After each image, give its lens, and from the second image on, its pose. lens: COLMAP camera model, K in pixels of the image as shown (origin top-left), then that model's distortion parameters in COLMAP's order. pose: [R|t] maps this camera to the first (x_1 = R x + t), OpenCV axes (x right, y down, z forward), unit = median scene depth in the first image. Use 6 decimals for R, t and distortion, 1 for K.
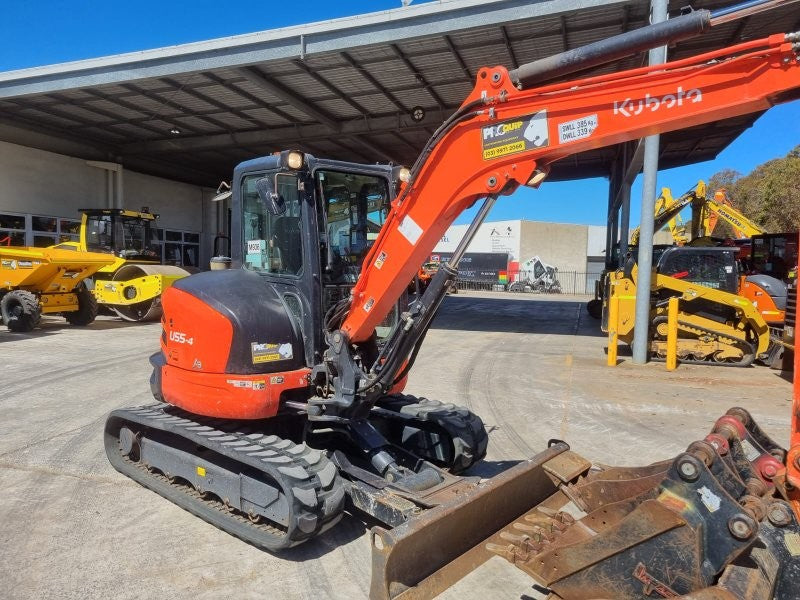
lens RADIAL K [[599.2, 0, 400.5], [0, 599.2, 301.0], [0, 0, 1]] dist [0.060773, -0.045298]
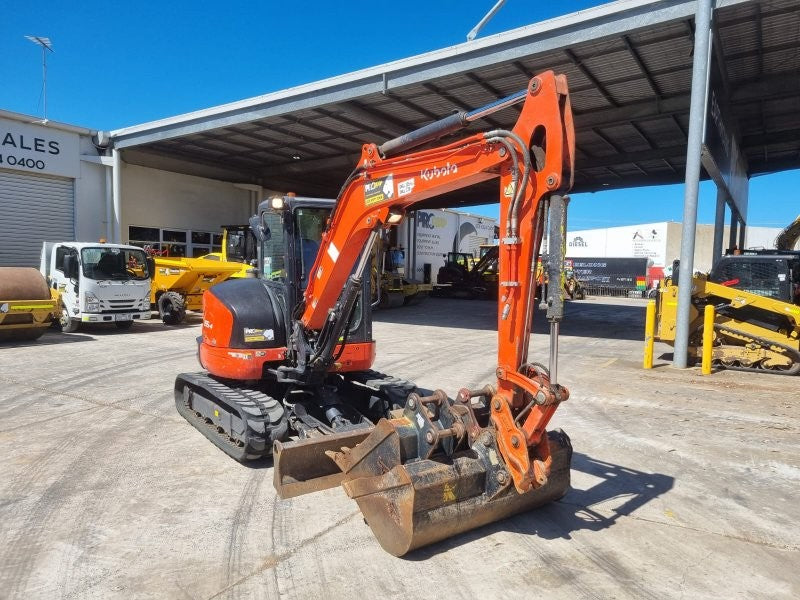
lens RADIAL K [[599.2, 0, 398.2], [0, 599.2, 310.2], [0, 0, 1]] dist [0.060773, -0.045298]
pose [[0.968326, 0.016952, -0.249115, 0.396039], [-0.015171, 0.999844, 0.009069, 0.005239], [0.249230, -0.005003, 0.968432, -0.277342]]
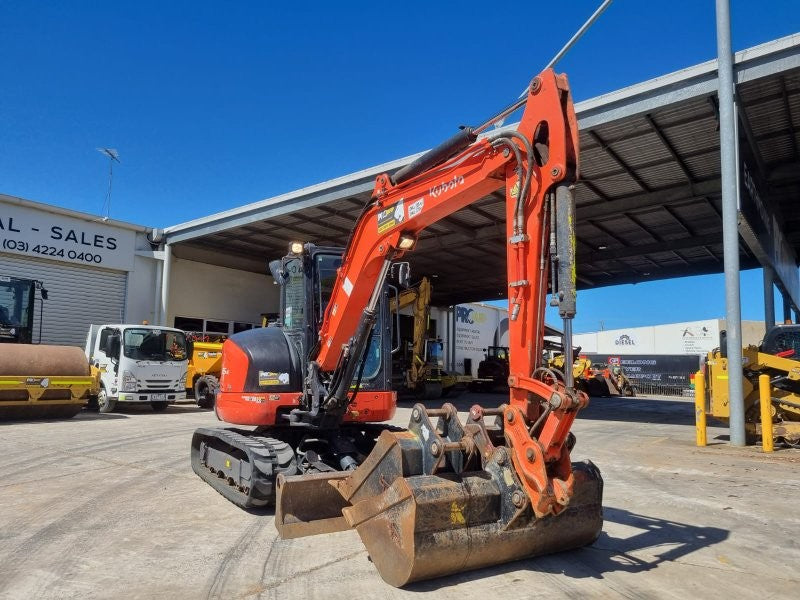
lens RADIAL K [[599.2, 0, 394.5], [0, 599.2, 305.7], [0, 0, 1]] dist [0.060773, -0.045298]
pose [[0.945937, -0.038848, -0.322014, 0.432479], [-0.017458, 0.985264, -0.170148, 0.125806], [0.323879, 0.166572, 0.931320, -0.219880]]
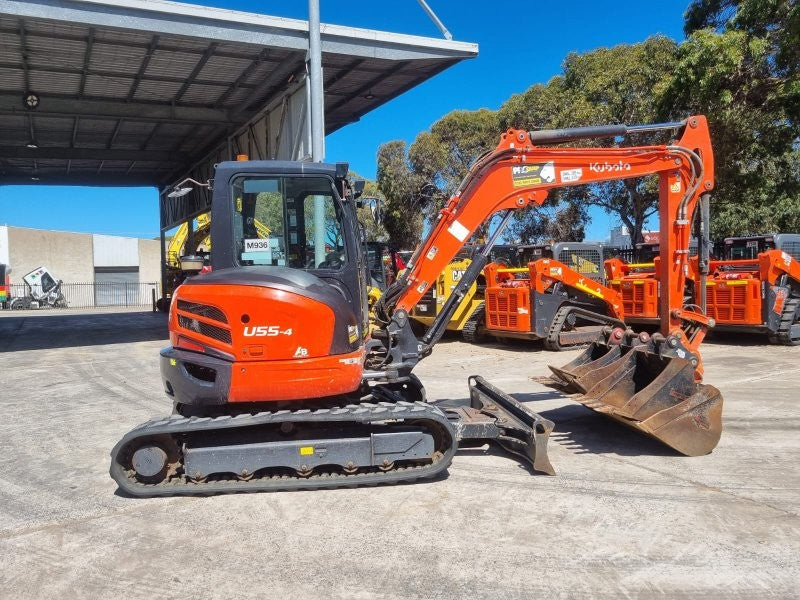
lens RADIAL K [[599.2, 0, 396.8], [0, 599.2, 297.4], [0, 0, 1]] dist [0.060773, -0.045298]
pose [[0.678765, -0.060765, 0.731838, -0.830893], [0.078074, 0.996894, 0.010361, 0.008332], [-0.730194, 0.050104, 0.681400, 0.113863]]
